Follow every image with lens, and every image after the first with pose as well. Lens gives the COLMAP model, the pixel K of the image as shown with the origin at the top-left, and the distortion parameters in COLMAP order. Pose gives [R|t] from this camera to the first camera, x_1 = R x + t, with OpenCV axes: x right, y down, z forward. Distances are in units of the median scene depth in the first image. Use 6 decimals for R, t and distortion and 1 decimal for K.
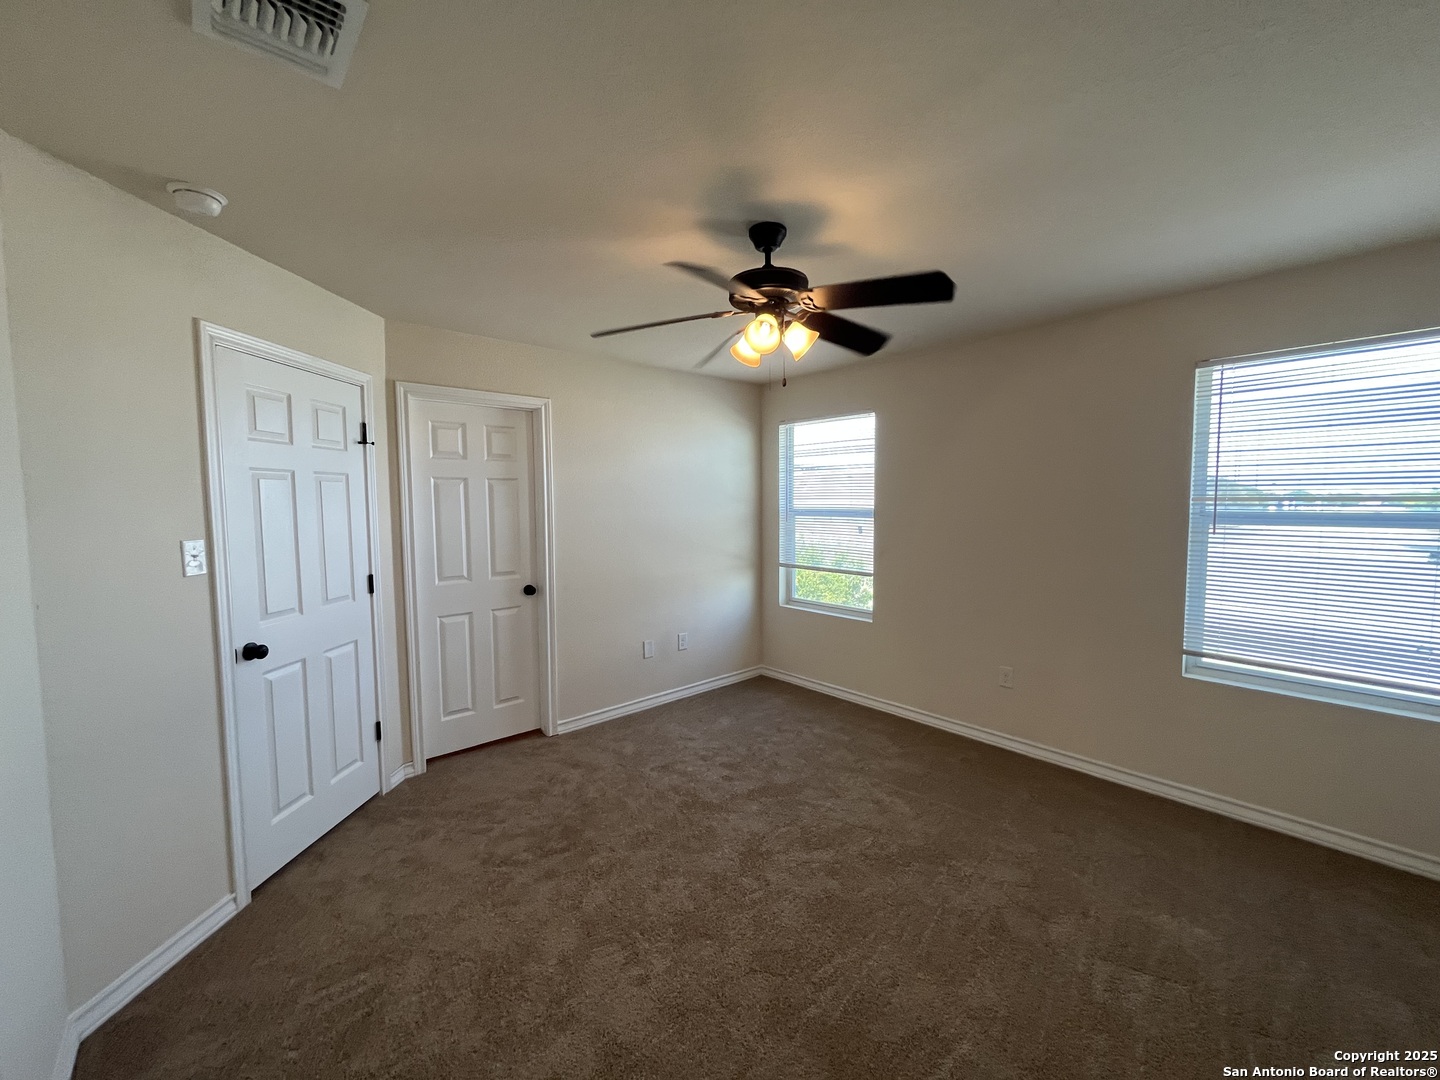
lens RADIAL K [[577.8, 0, 718.3], [0, 577.8, 539.4], [0, 0, 1]] dist [0.008123, 0.000179]
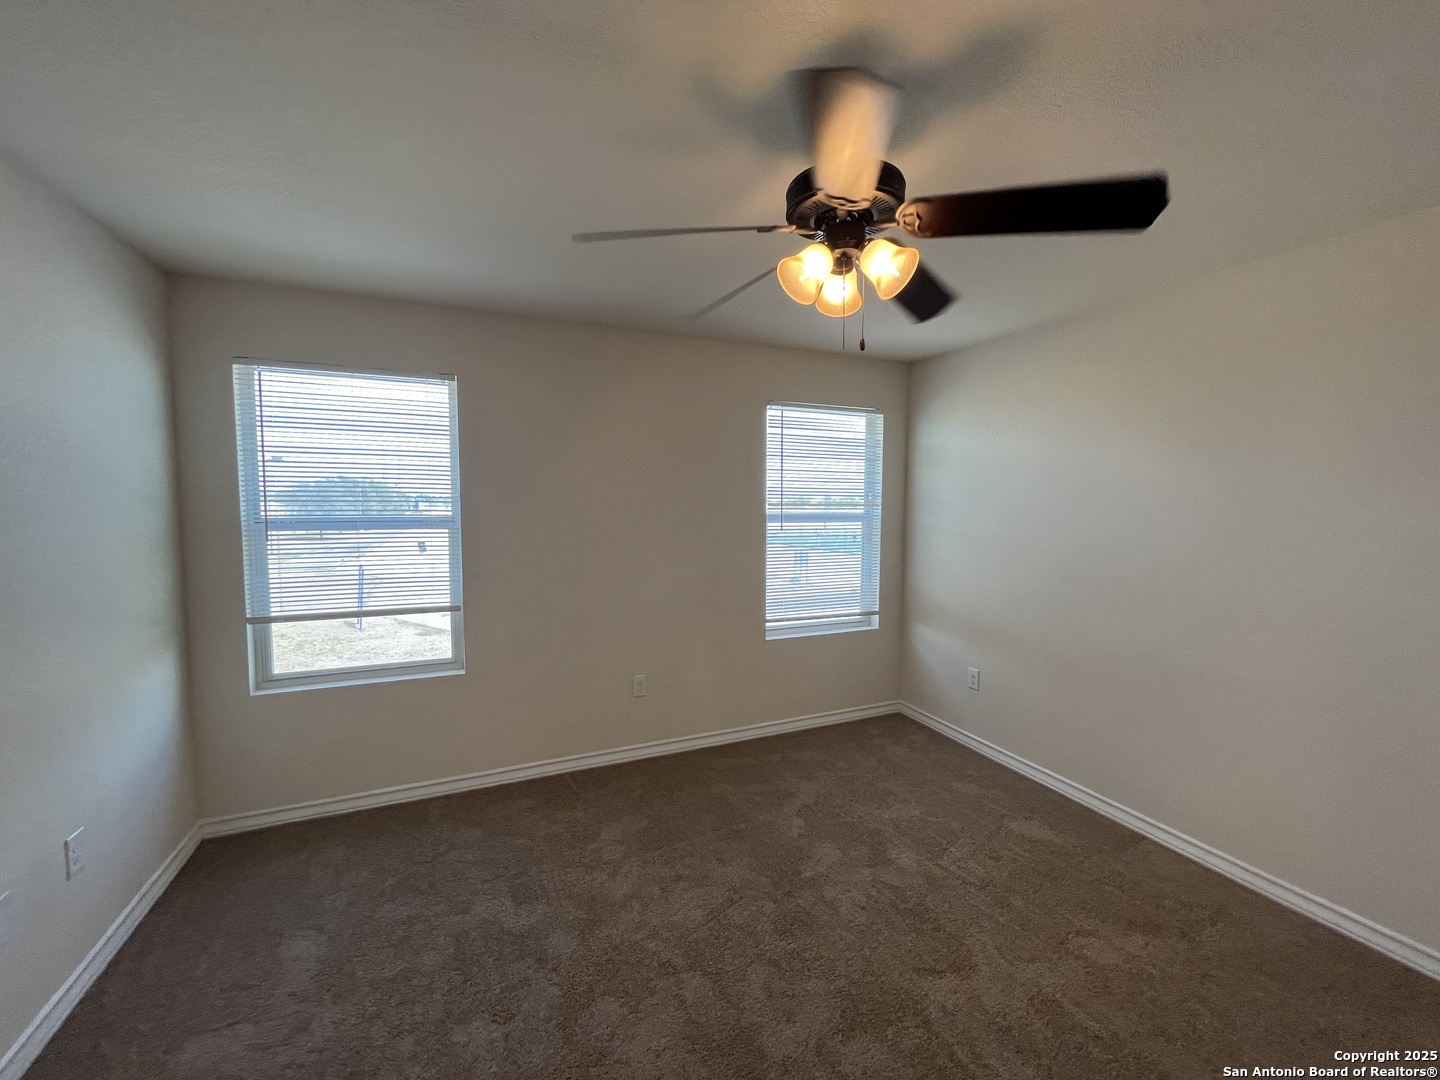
lens RADIAL K [[577.8, 0, 718.3], [0, 577.8, 539.4], [0, 0, 1]] dist [0.008123, 0.000179]
pose [[0.311153, -0.070901, 0.947711, -0.311208], [0.054451, 0.996905, 0.056704, -0.046972], [-0.948799, 0.033960, 0.314051, 0.462844]]
